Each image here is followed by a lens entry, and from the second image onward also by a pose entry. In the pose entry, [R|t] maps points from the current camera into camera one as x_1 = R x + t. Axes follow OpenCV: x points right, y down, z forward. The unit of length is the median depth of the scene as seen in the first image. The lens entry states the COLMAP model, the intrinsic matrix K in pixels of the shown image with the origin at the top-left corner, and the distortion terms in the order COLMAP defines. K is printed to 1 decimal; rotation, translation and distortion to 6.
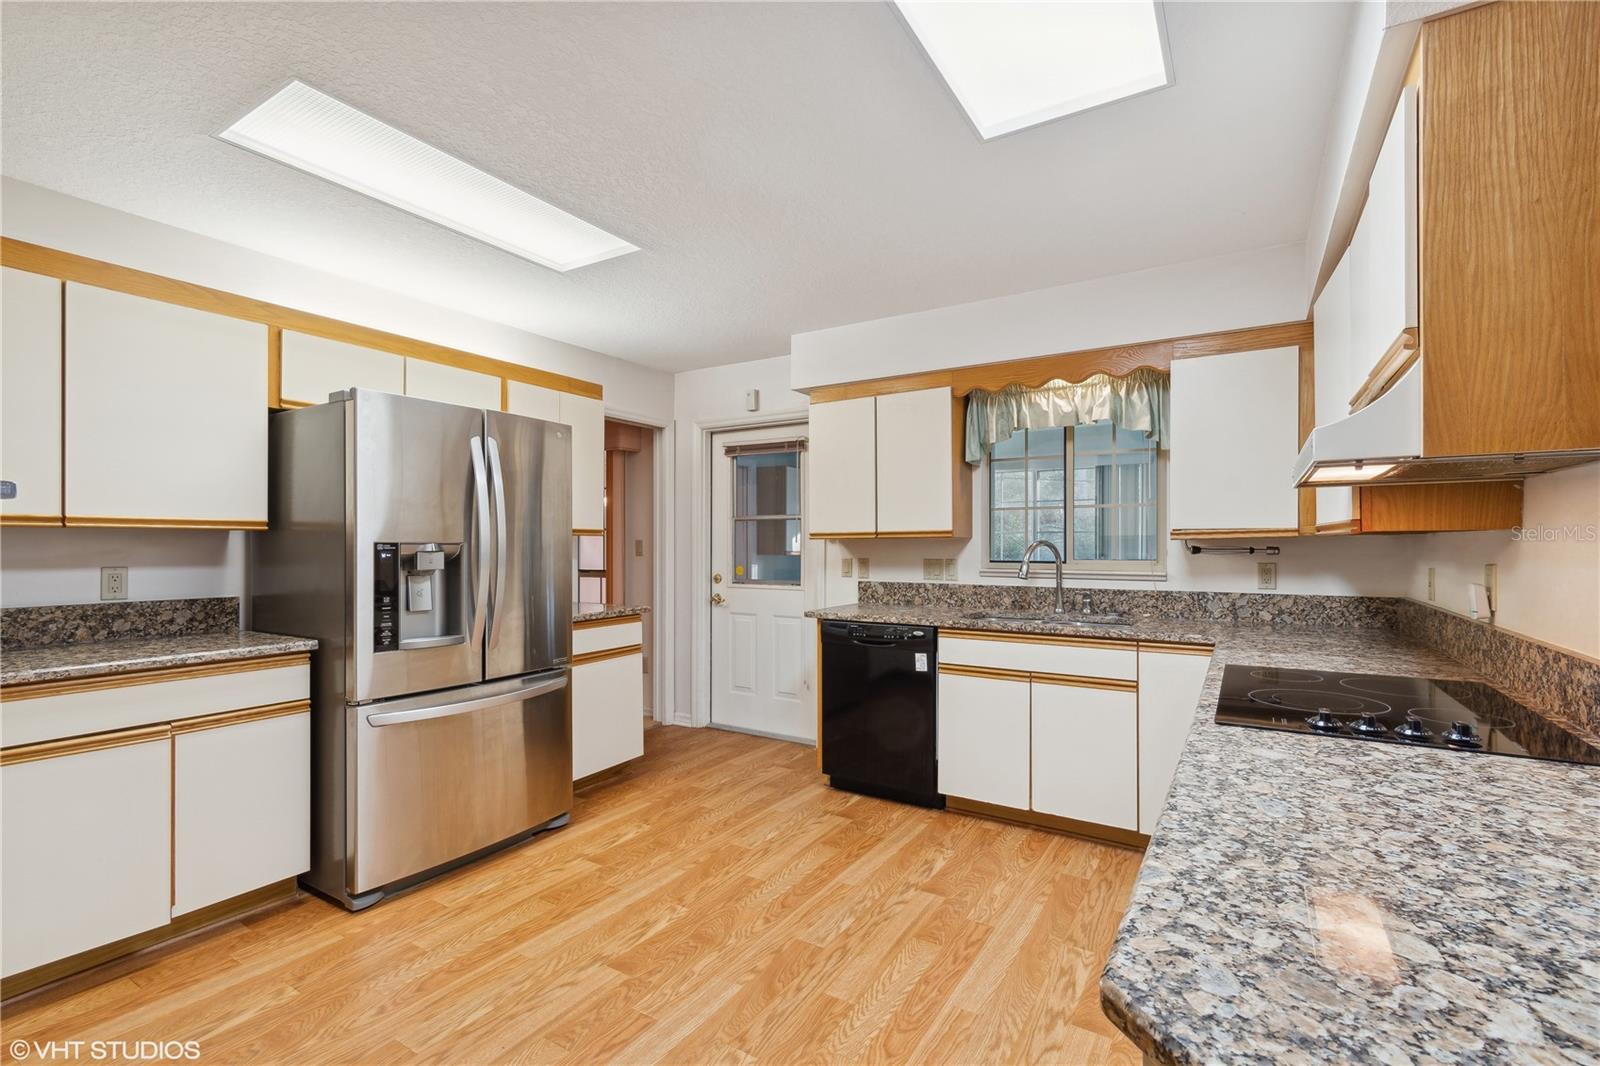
lens RADIAL K [[720.9, 0, 802.9], [0, 720.9, 550.2], [0, 0, 1]] dist [0.007669, -0.003236]
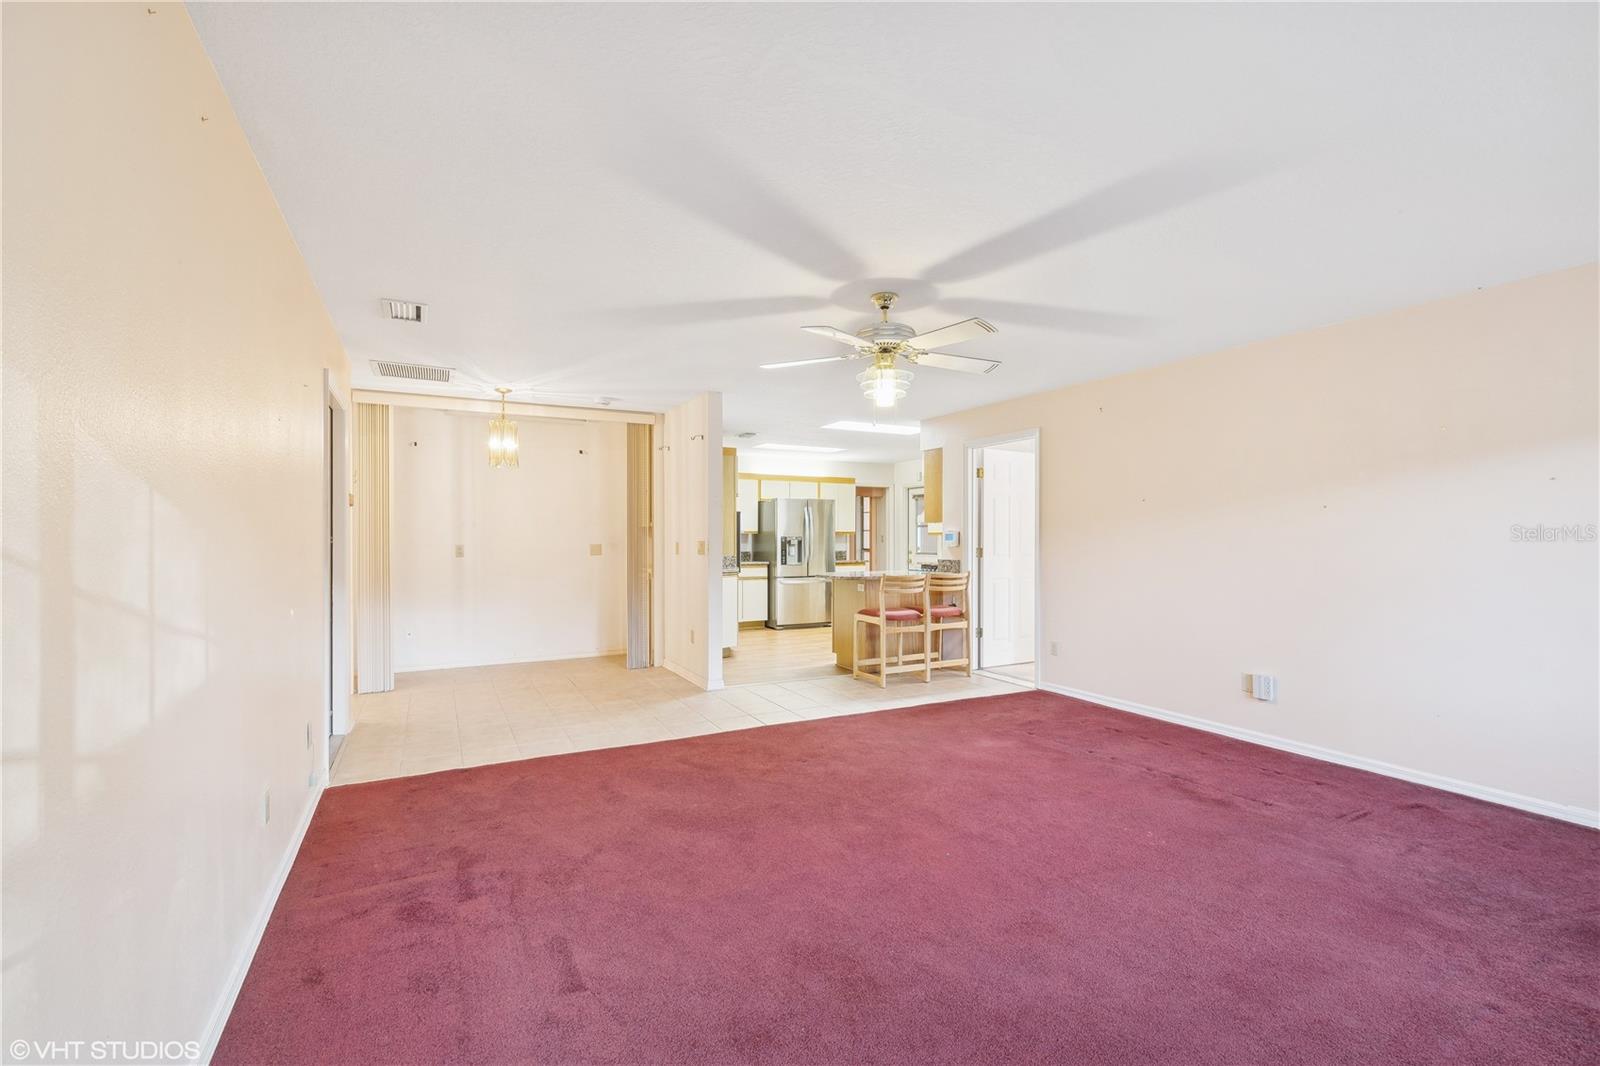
lens RADIAL K [[720.9, 0, 816.3], [0, 720.9, 525.6], [0, 0, 1]] dist [0.007669, -0.003236]
pose [[0.877689, -0.008194, -0.479161, 1.338886], [-0.002445, 0.999764, -0.021574, 0.009759], [0.479225, 0.020107, 0.877462, -2.166797]]
